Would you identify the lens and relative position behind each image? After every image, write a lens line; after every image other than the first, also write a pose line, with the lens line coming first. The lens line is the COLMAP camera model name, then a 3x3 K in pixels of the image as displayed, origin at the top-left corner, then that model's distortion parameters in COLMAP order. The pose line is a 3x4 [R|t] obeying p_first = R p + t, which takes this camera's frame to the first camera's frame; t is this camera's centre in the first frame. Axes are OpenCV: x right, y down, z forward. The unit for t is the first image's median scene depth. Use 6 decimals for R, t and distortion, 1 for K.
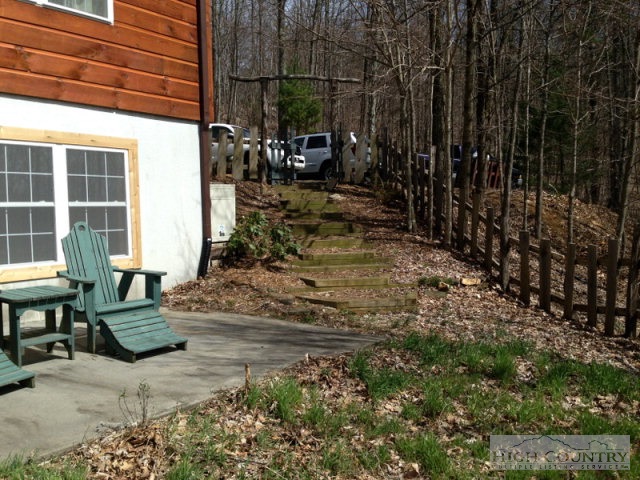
lens RADIAL K [[590.3, 0, 315.0], [0, 590.3, 238.4], [0, 0, 1]] dist [0.081293, -0.084500]
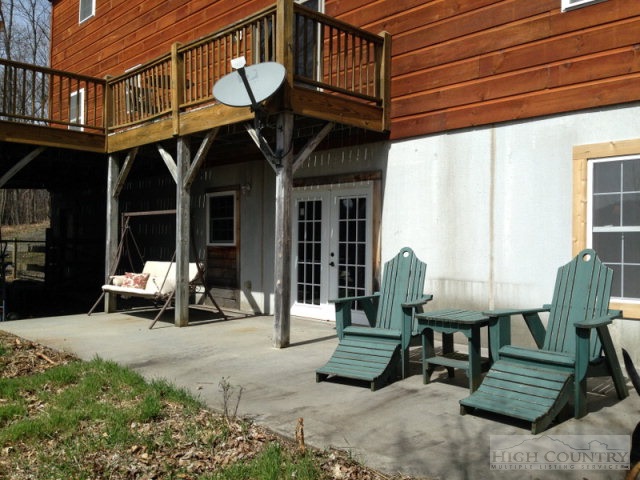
lens RADIAL K [[590.3, 0, 315.0], [0, 590.3, 238.4], [0, 0, 1]] dist [0.081293, -0.084500]
pose [[-0.185492, 0.017798, -0.982485, 0.600395], [-0.040795, 0.998834, 0.025796, -0.063492], [0.981799, 0.044866, -0.184550, 0.966677]]
